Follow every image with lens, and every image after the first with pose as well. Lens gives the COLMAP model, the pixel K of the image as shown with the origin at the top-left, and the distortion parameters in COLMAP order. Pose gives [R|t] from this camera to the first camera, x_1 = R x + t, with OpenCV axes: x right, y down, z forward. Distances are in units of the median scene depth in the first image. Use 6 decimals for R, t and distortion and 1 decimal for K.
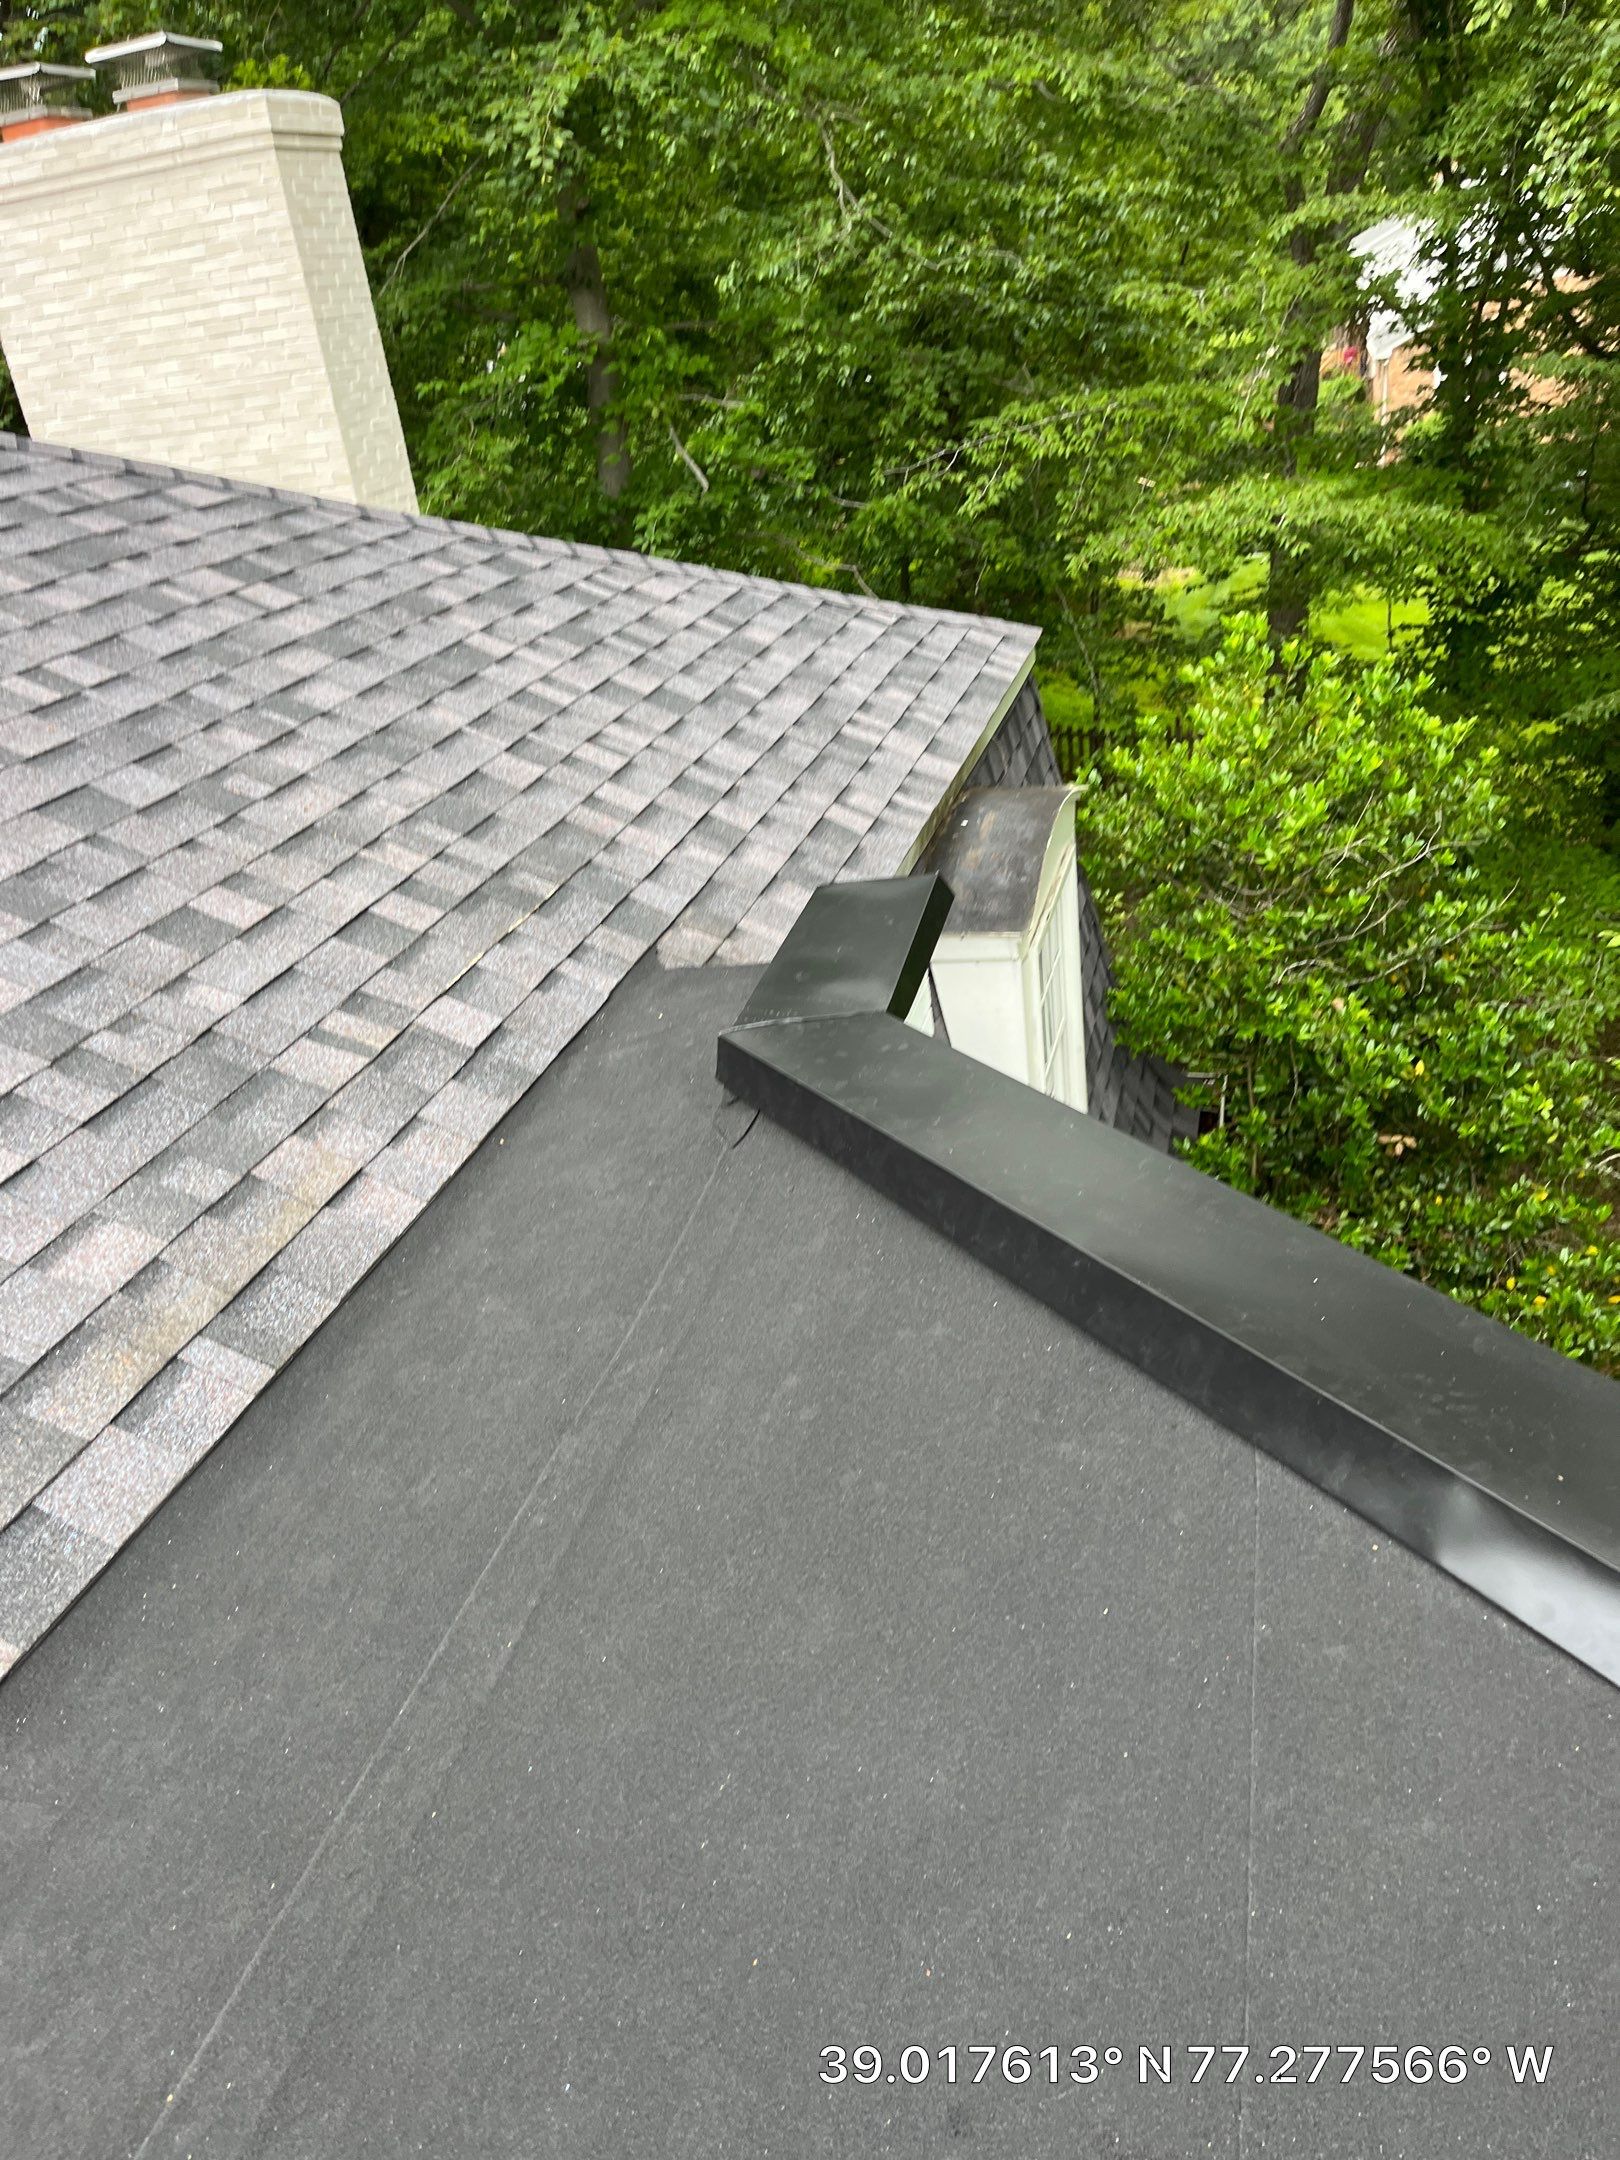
lens RADIAL K [[1577.7, 0, 805.1], [0, 1577.7, 1054.2], [0, 0, 1]] dist [0.119456, -0.134896]
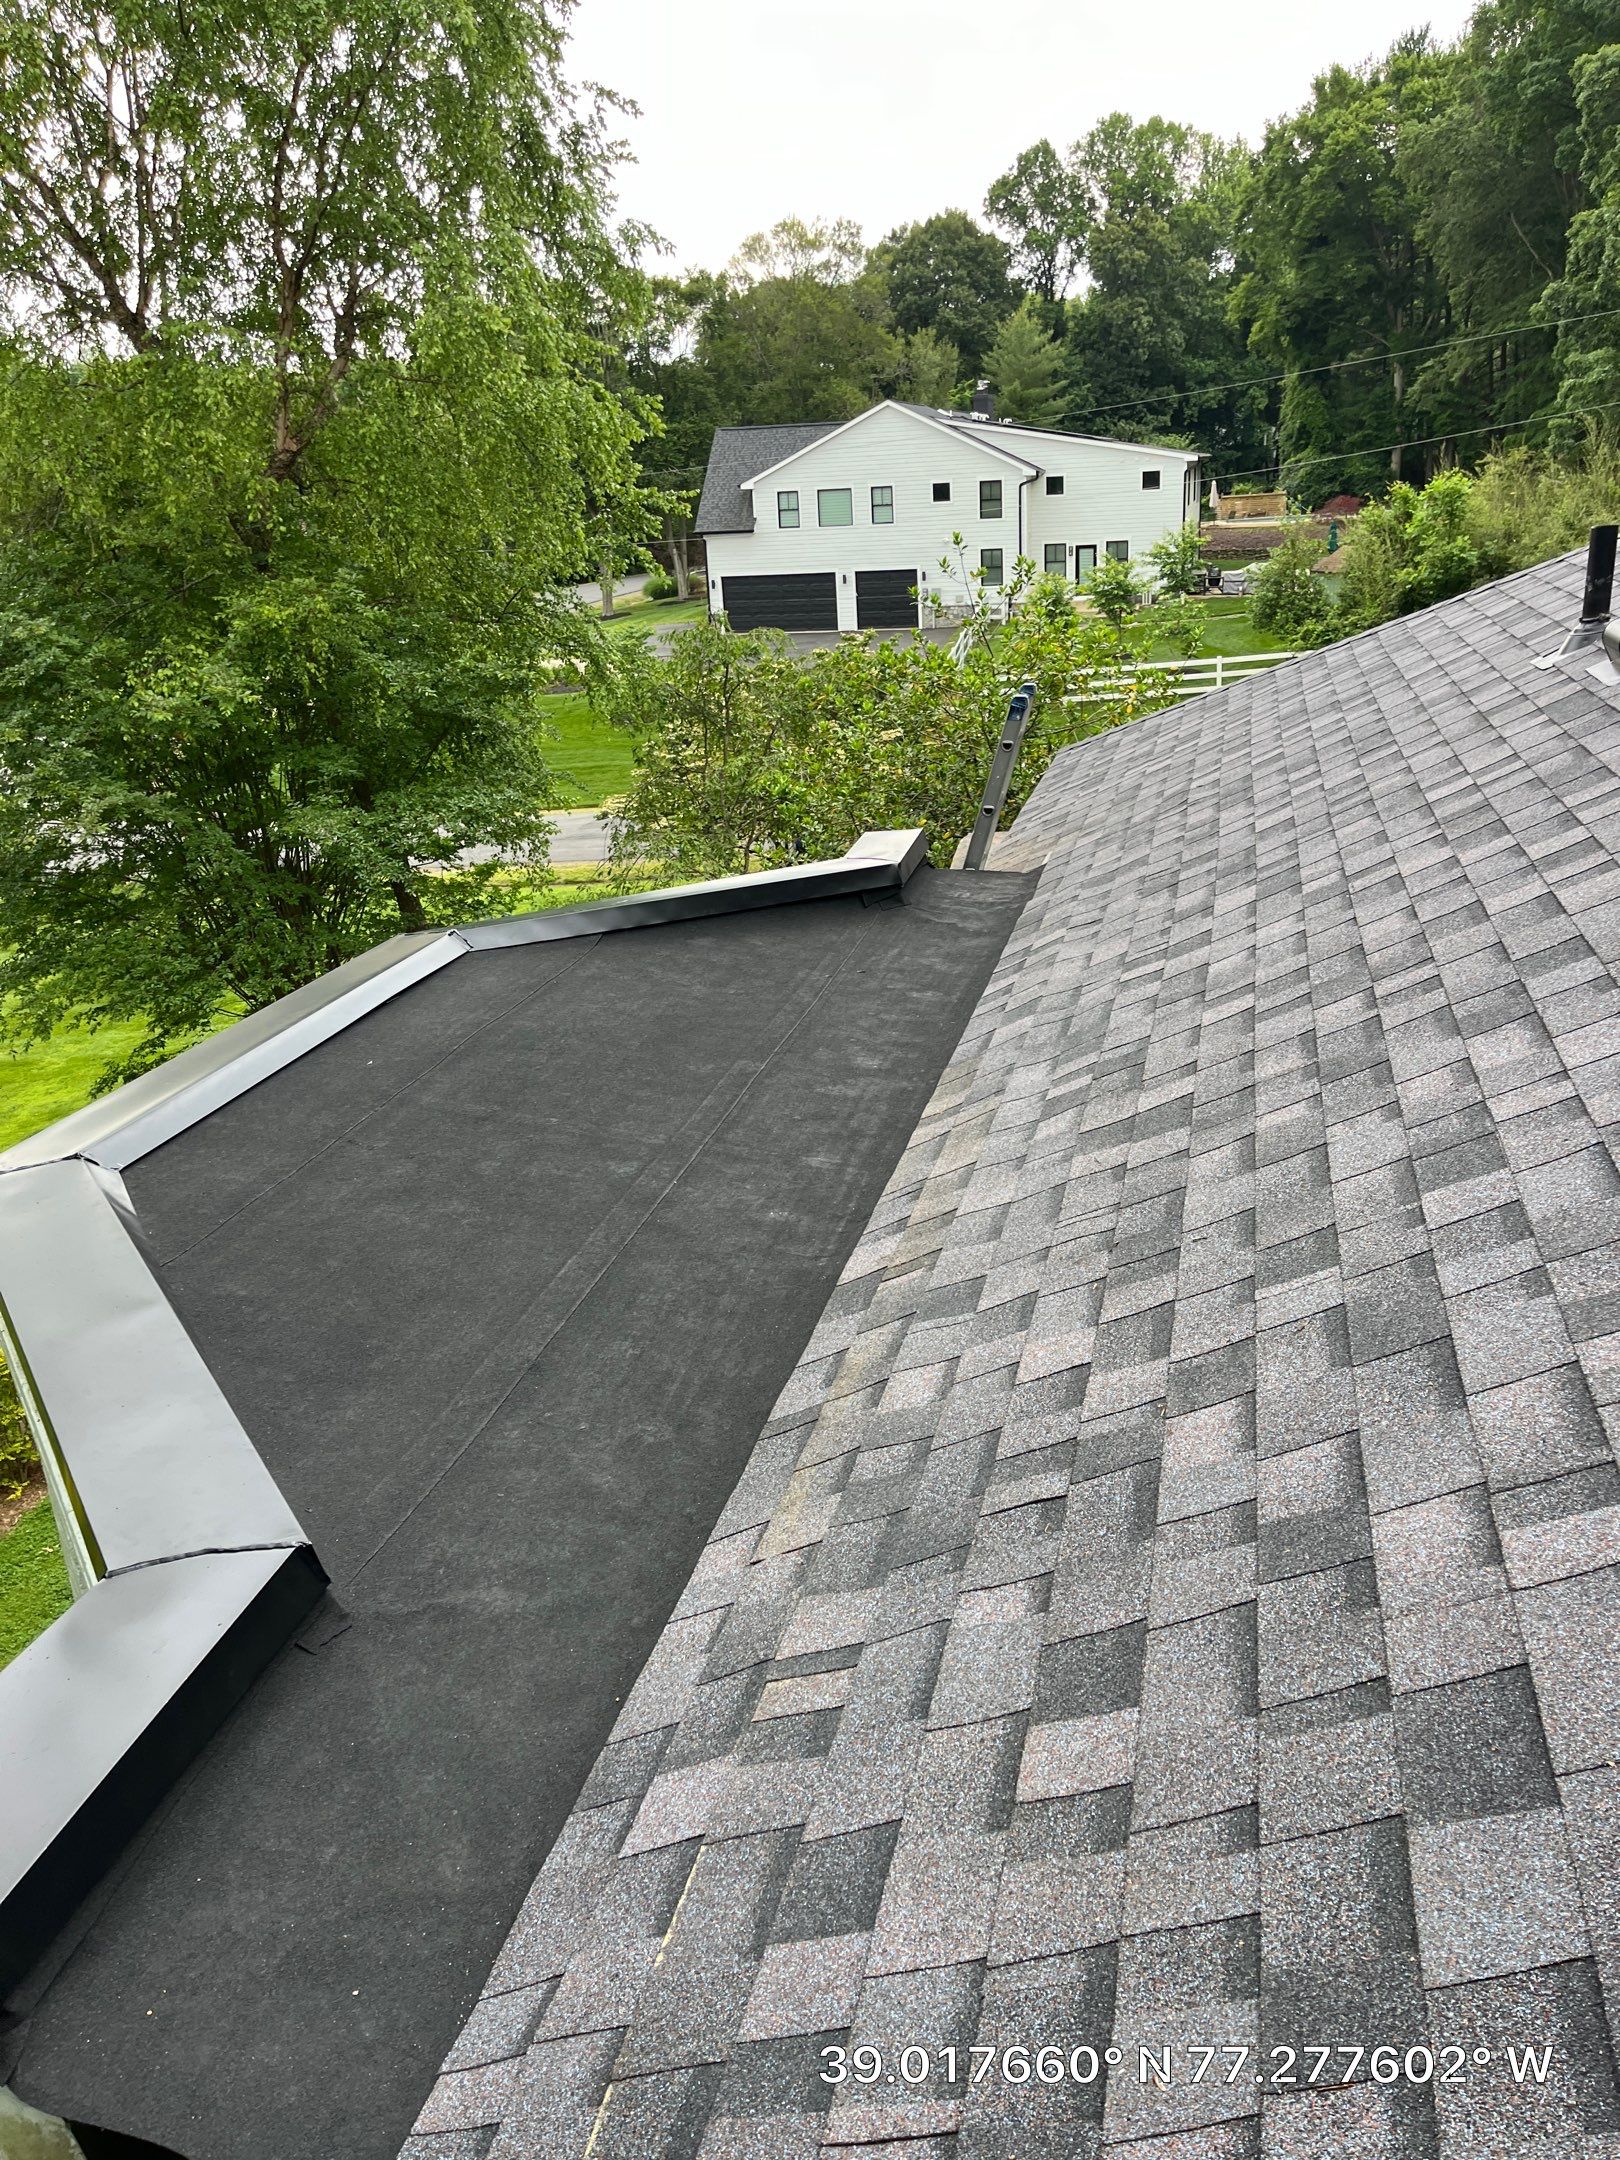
lens RADIAL K [[1577.7, 0, 805.1], [0, 1577.7, 1054.2], [0, 0, 1]] dist [0.119456, -0.134896]
pose [[-0.992990, 0.113453, 0.033169, -0.327545], [0.103667, 0.701085, 0.705501, -0.660833], [0.056787, 0.703994, -0.707932, 1.258679]]
